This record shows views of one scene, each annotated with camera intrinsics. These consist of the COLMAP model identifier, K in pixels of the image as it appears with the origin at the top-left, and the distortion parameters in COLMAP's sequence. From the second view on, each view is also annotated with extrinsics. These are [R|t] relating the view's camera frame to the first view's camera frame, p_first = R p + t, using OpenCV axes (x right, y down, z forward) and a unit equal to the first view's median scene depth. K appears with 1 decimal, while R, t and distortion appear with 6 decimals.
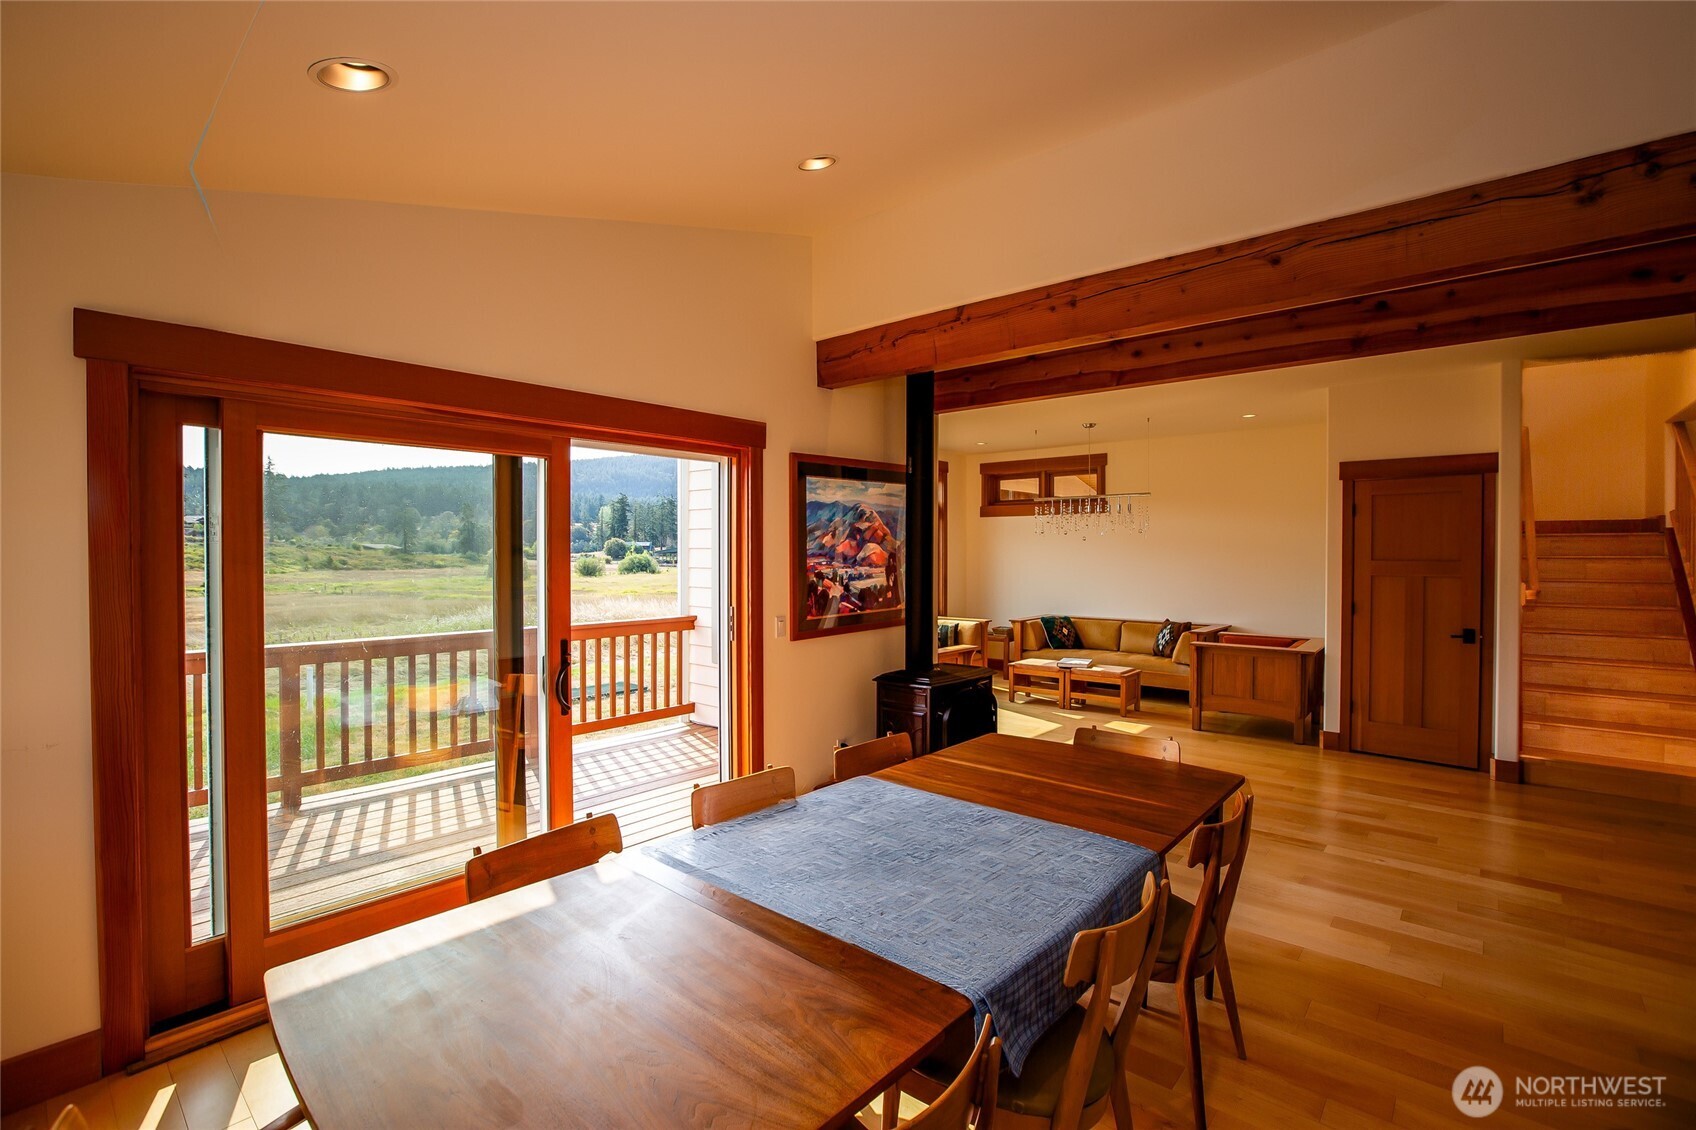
lens RADIAL K [[773.7, 0, 844.0], [0, 773.7, 550.6], [0, 0, 1]] dist [-0.026550, 0.004512]
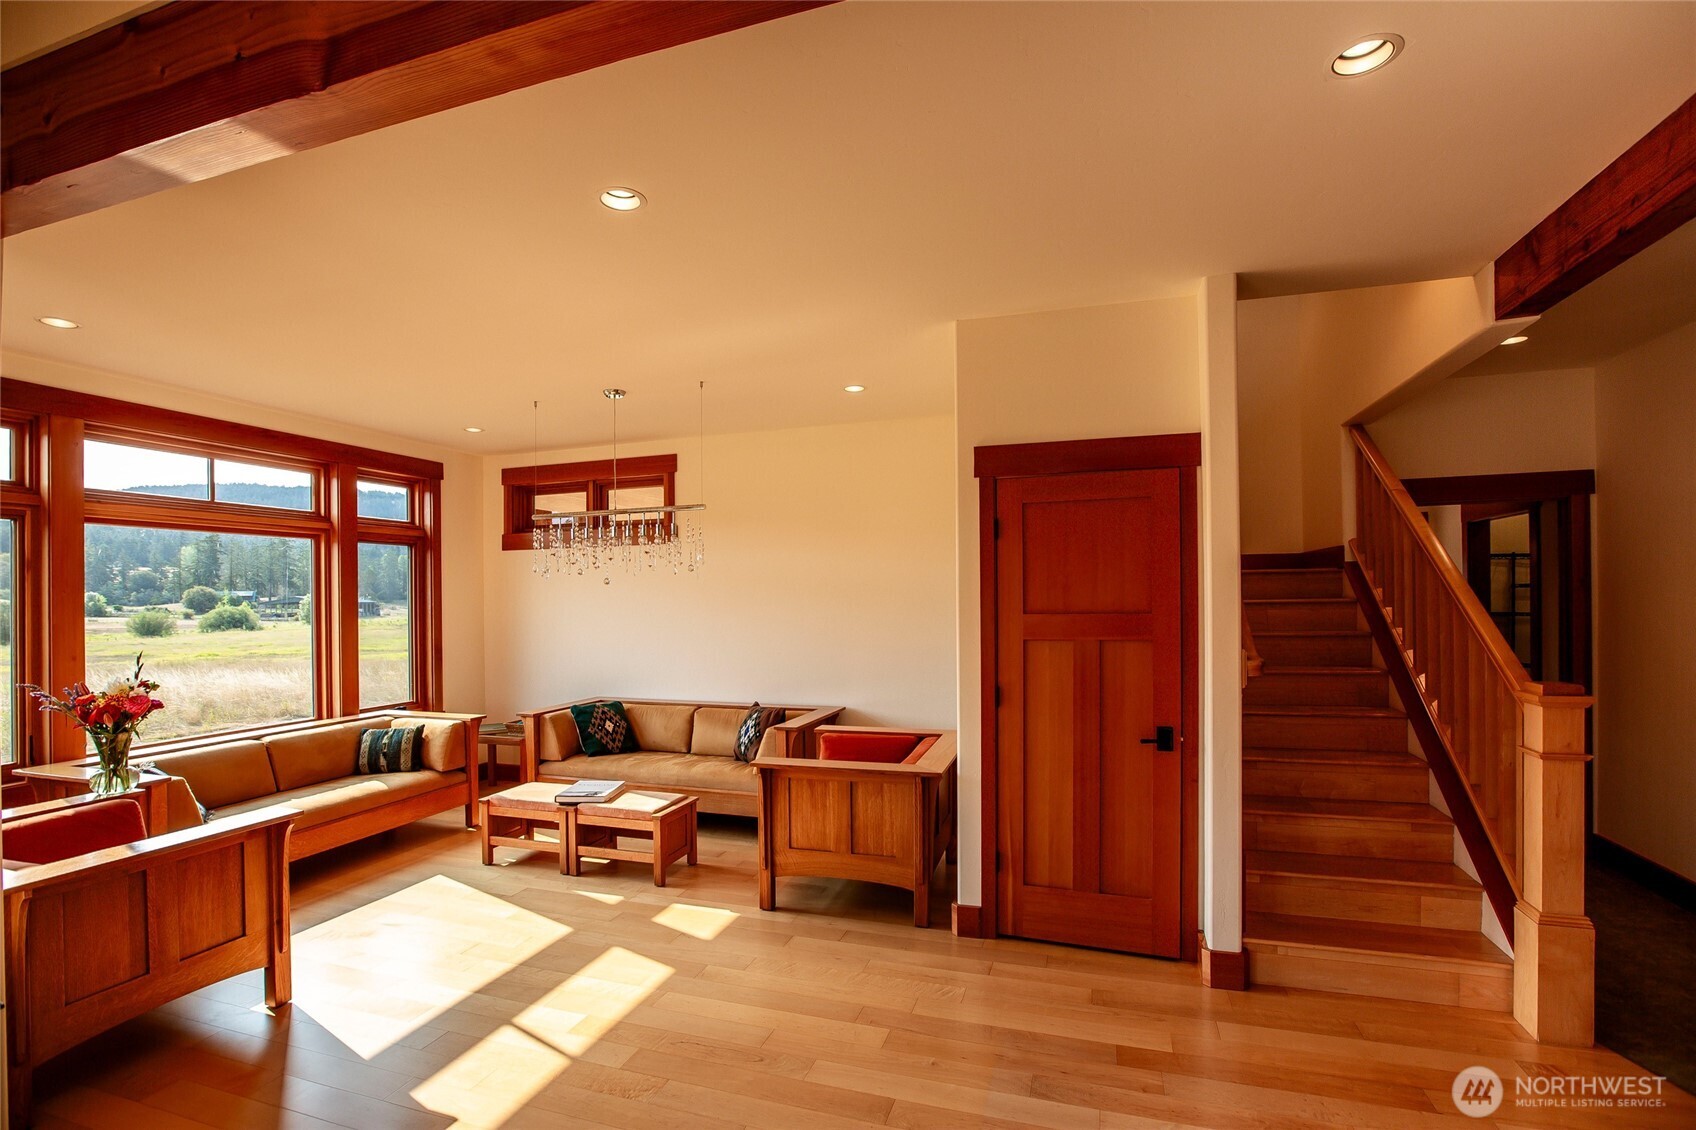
lens RADIAL K [[773.7, 0, 849.6], [0, 773.7, 585.2], [0, 0, 1]] dist [-0.026550, 0.004512]
pose [[0.918613, -0.006034, 0.395112, 0.291243], [0.011801, 0.999856, -0.012168, -0.003344], [-0.394982, 0.015841, 0.918552, 0.444034]]
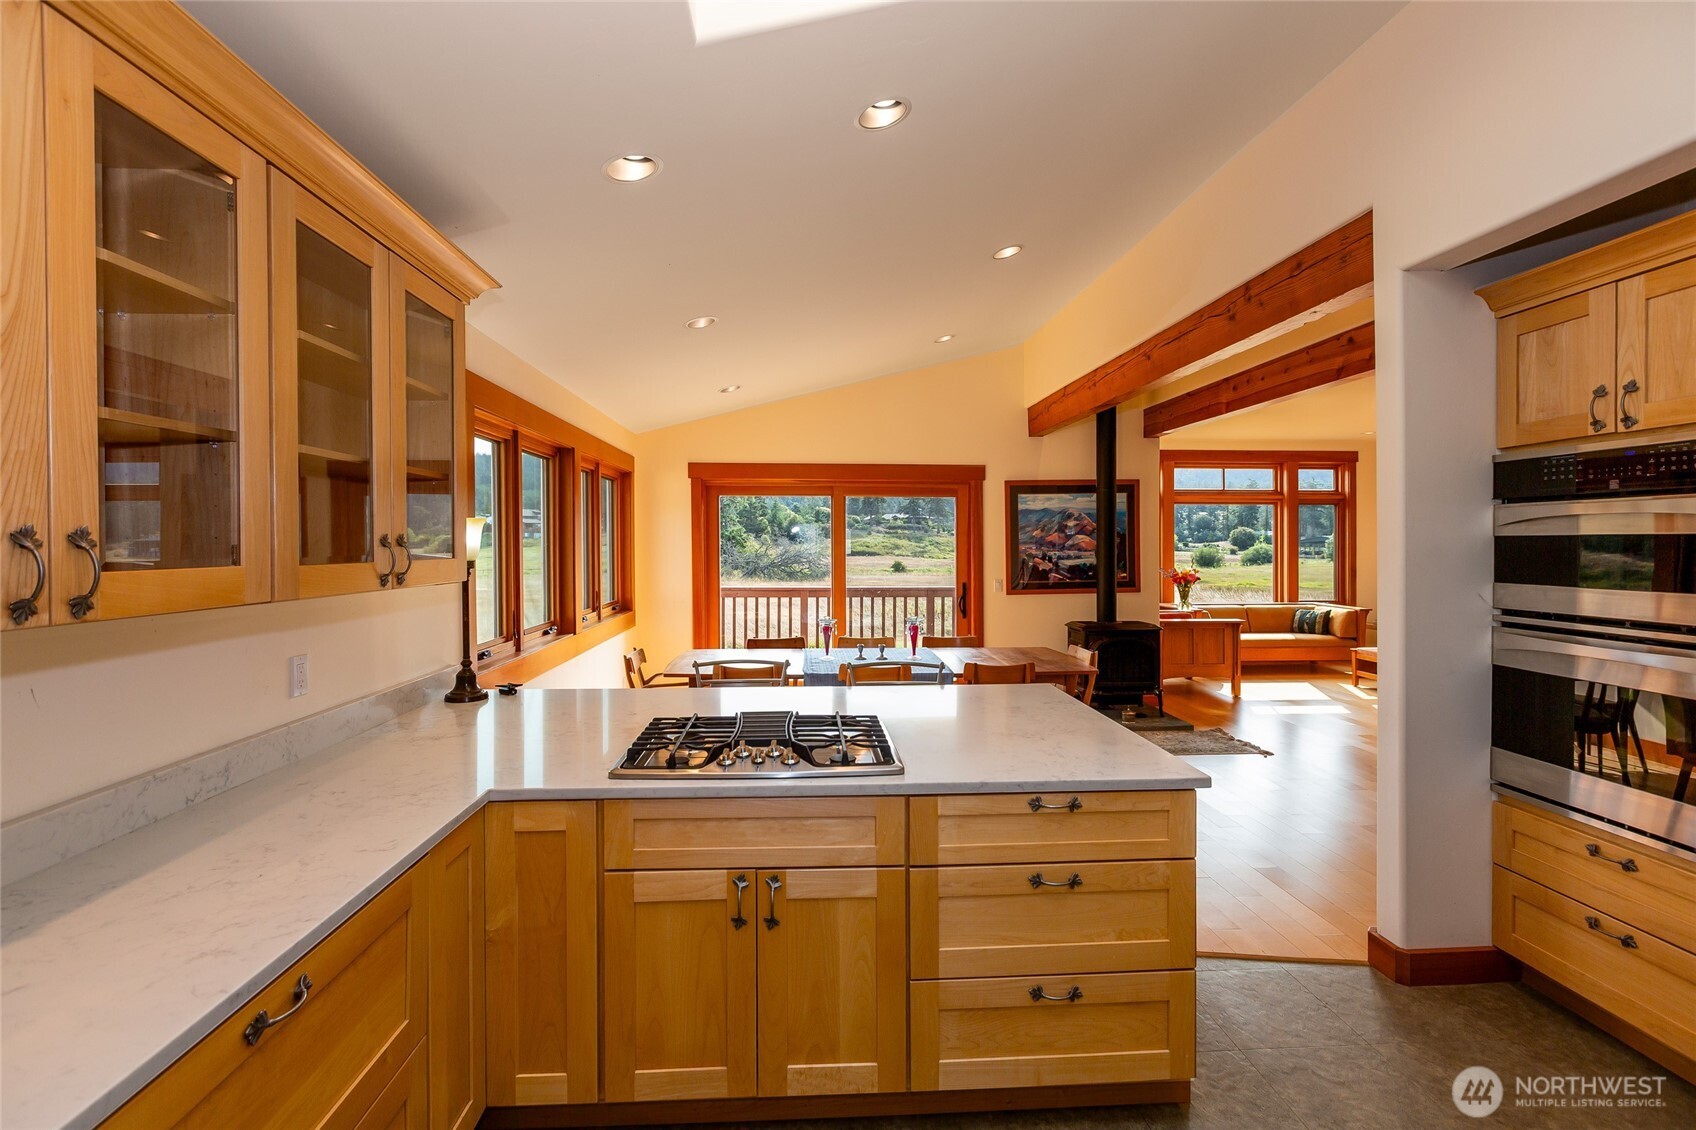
lens RADIAL K [[747.6, 0, 835.6], [0, 747.6, 547.4], [0, 0, 1]] dist [0.014728, -0.000146]
pose [[0.697811, 0.006084, -0.716256, 0.552730], [0.000507, 0.999959, 0.008988, 0.000815], [0.716282, -0.006635, 0.697780, -0.248598]]
